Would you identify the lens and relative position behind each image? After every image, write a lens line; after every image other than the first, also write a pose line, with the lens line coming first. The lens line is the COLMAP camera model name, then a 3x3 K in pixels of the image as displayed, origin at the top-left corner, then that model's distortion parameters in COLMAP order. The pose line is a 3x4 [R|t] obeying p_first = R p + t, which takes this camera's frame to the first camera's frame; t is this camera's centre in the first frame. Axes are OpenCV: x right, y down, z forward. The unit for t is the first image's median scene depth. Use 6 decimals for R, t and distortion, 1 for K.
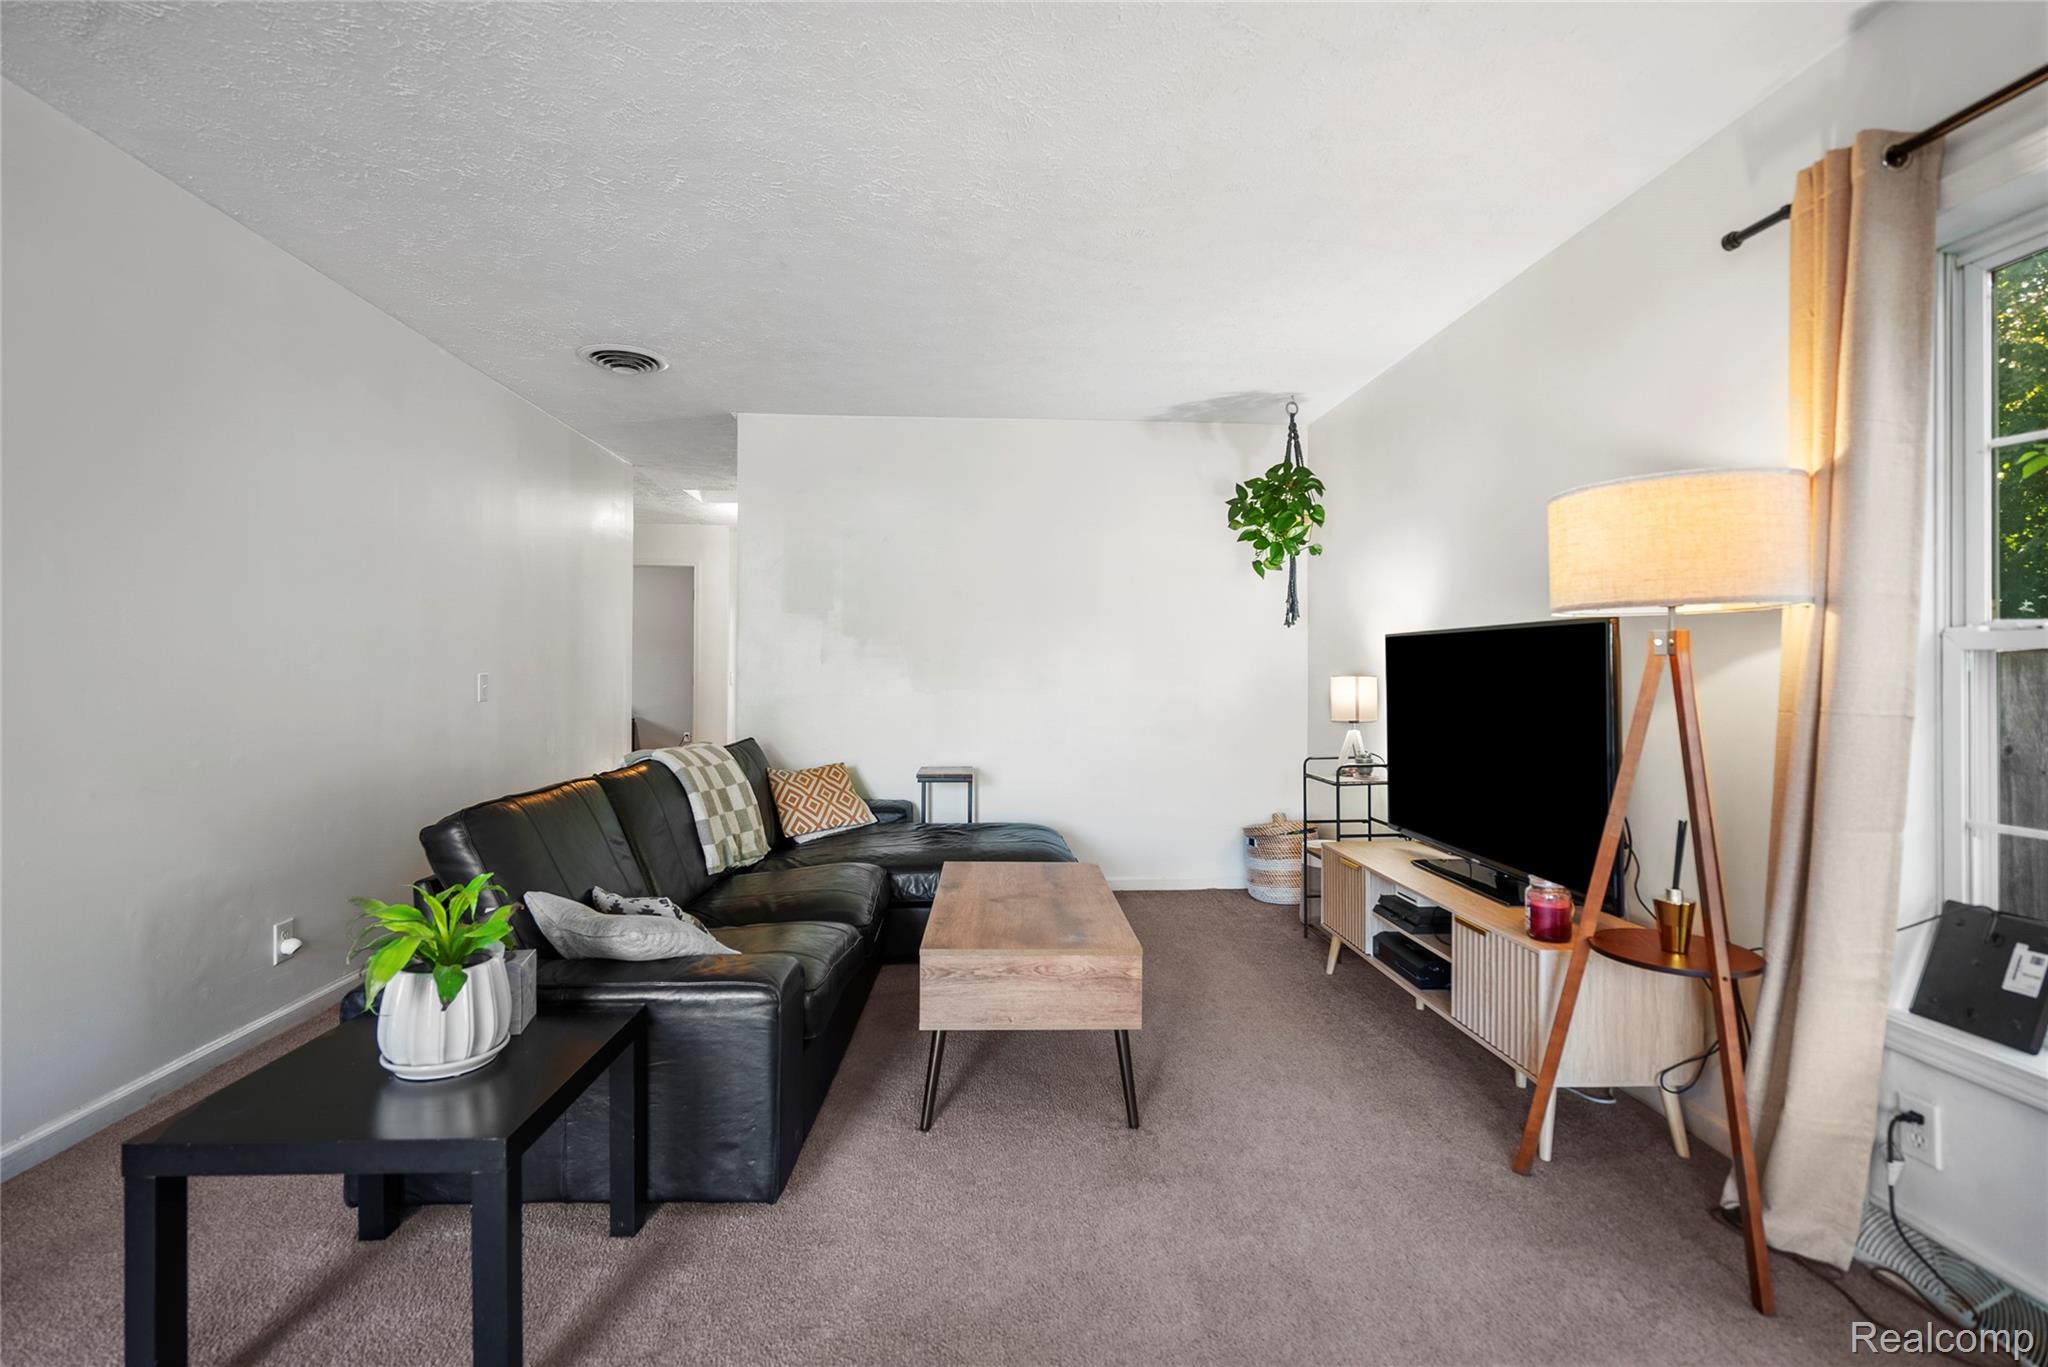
lens RADIAL K [[932.6, 0, 1019.1], [0, 932.6, 668.3], [0, 0, 1]] dist [-0.007800, 0.004384]
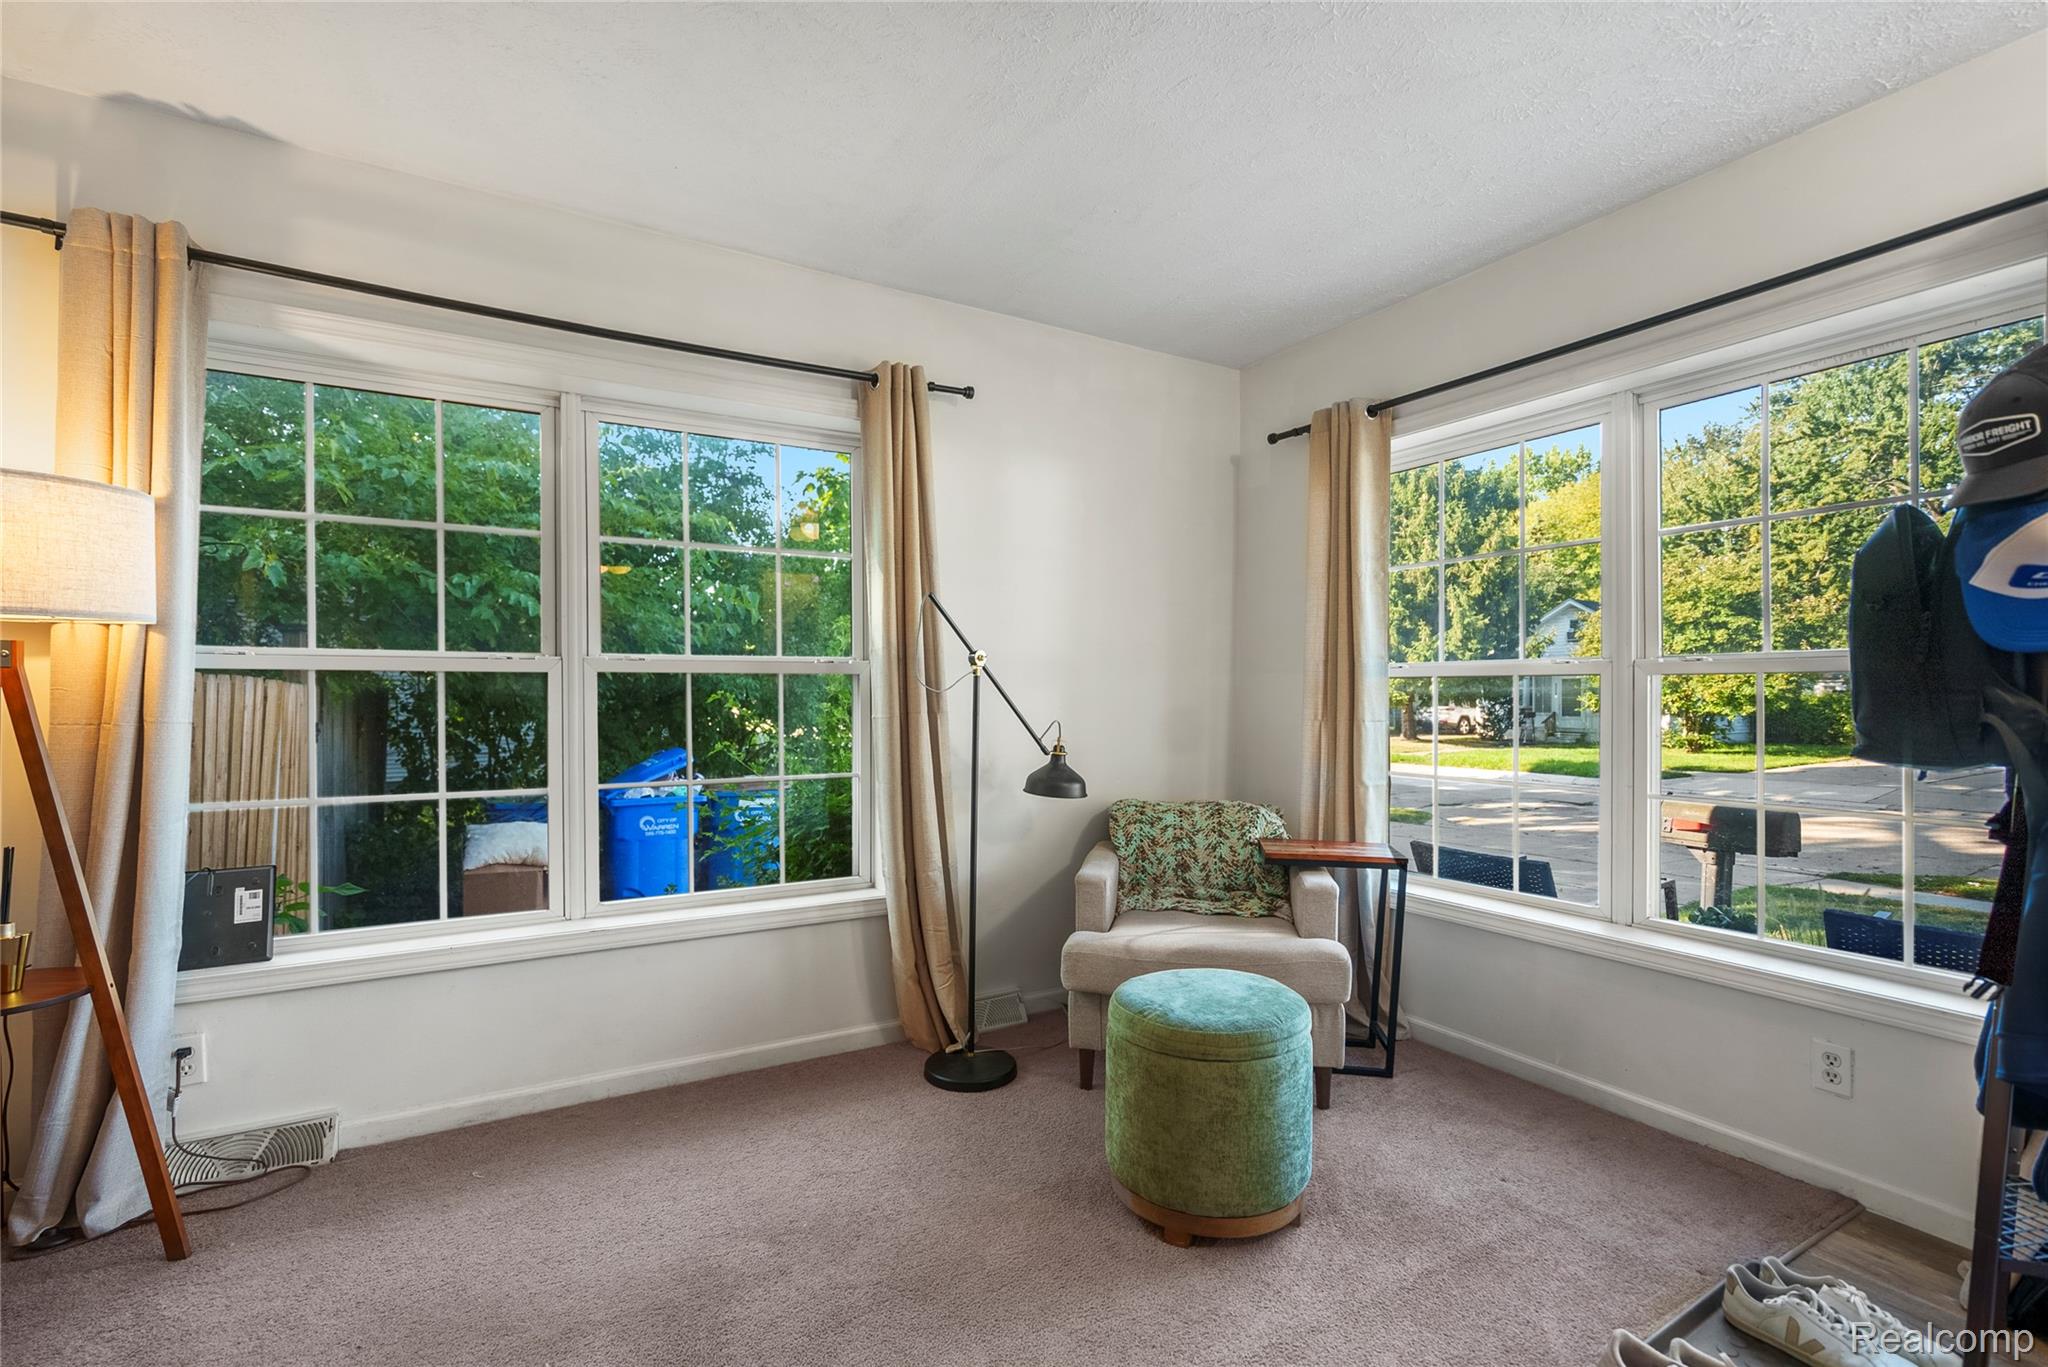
lens RADIAL K [[932.6, 0, 1009.1], [0, 932.6, 699.9], [0, 0, 1]] dist [-0.007800, 0.004384]
pose [[-0.453601, -0.016437, 0.891053, -0.343952], [-0.009720, 0.999862, 0.013496, -0.002804], [-0.891152, -0.002540, -0.453698, 0.337821]]
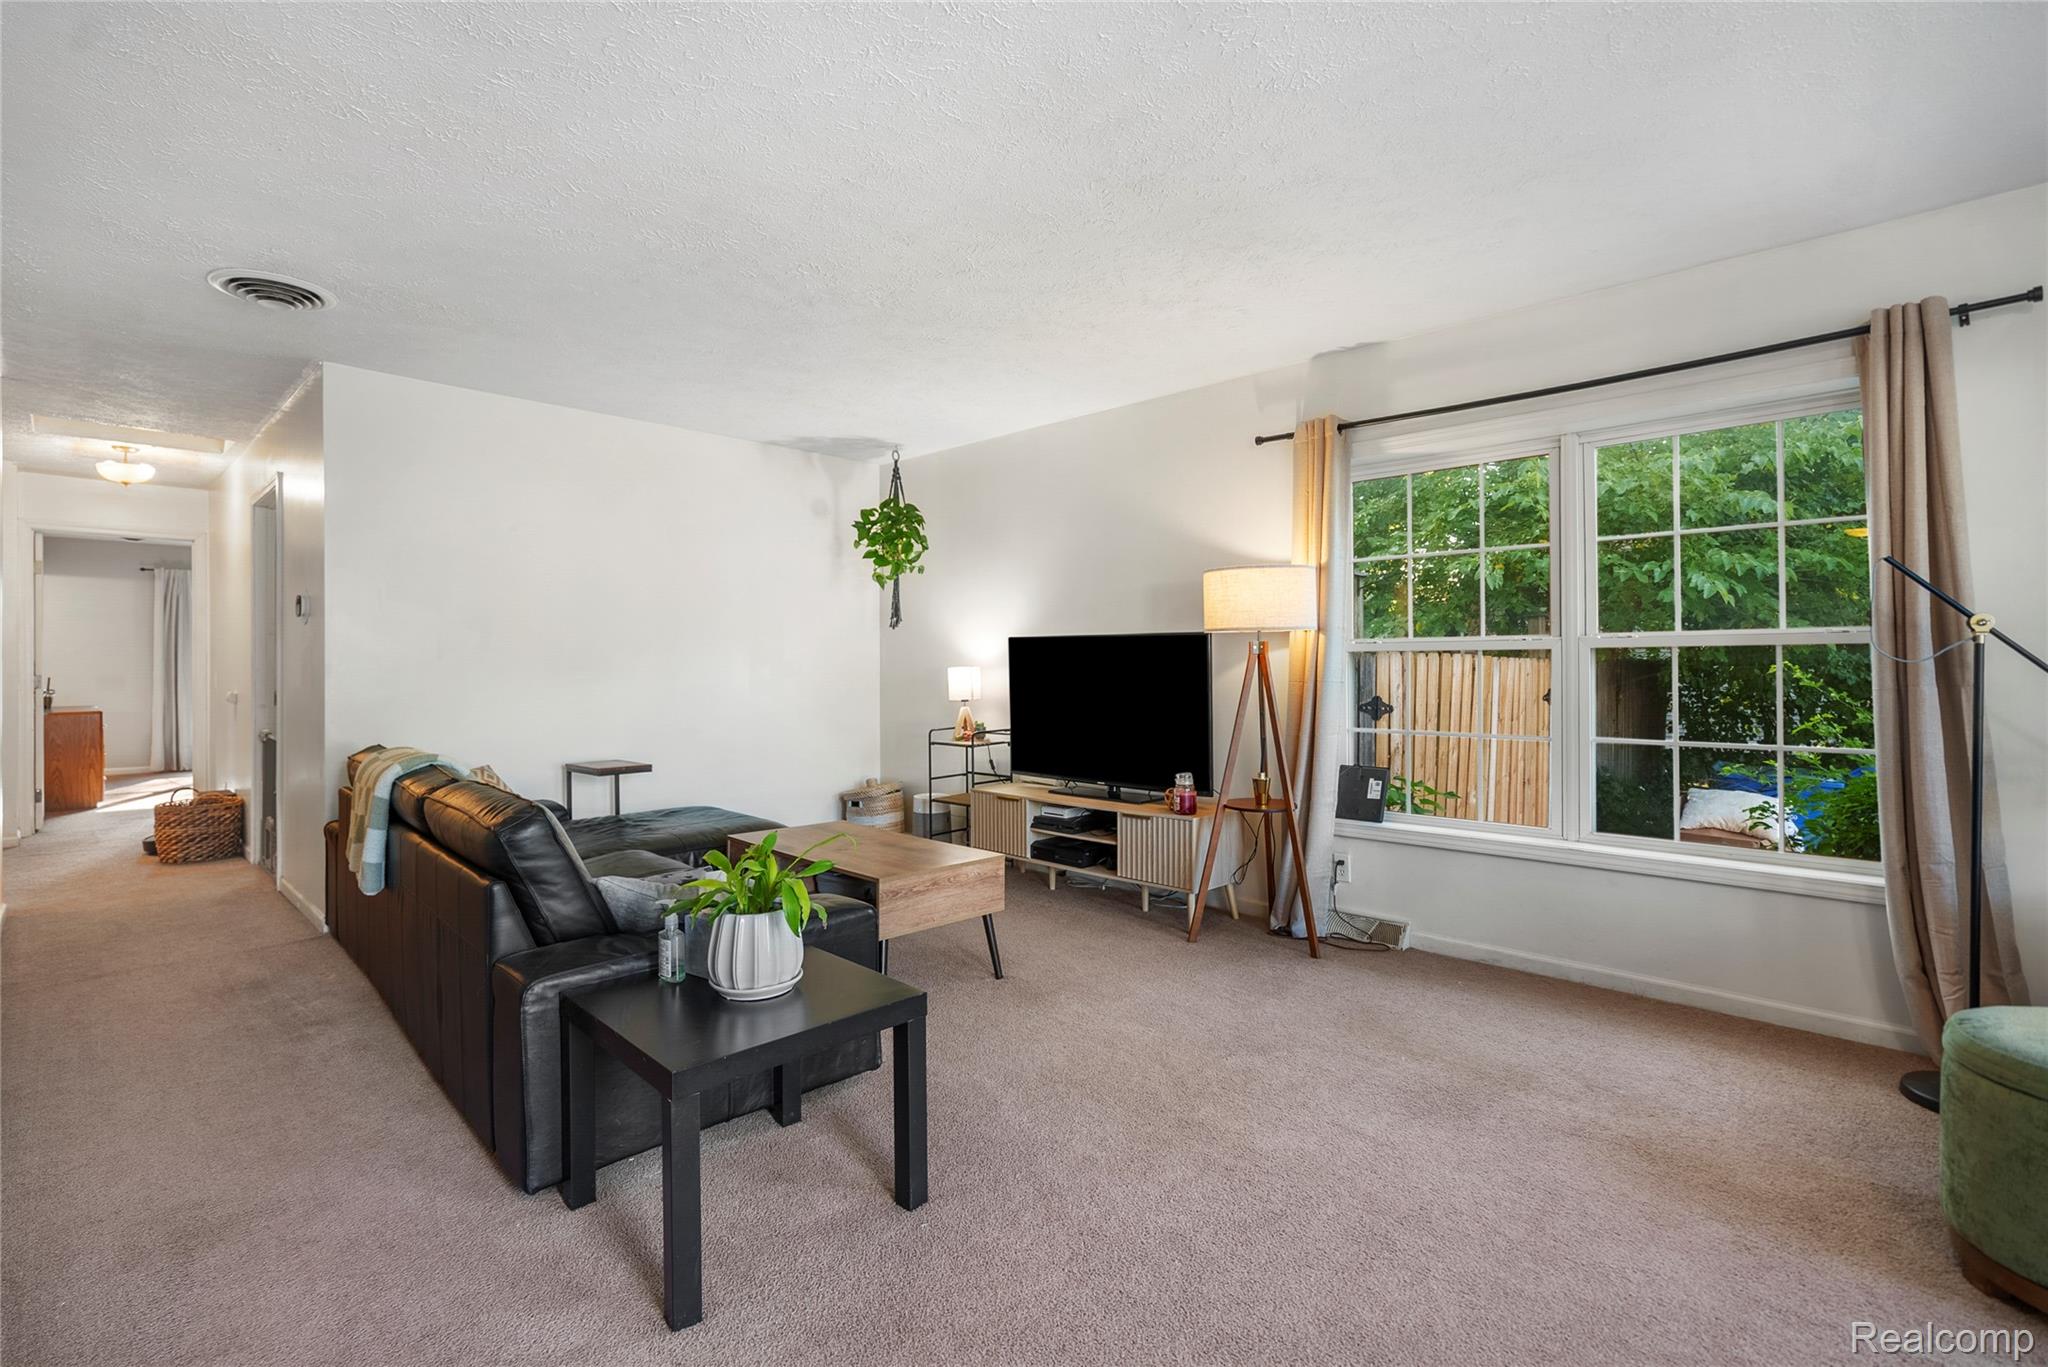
lens RADIAL K [[932.6, 0, 1026.1], [0, 932.6, 669.9], [0, 0, 1]] dist [-0.007800, 0.004384]
pose [[0.733388, -0.010291, 0.679733, -0.625016], [0.003829, 0.999932, 0.011008, -0.002238], [-0.679800, -0.005470, 0.733377, -0.066917]]
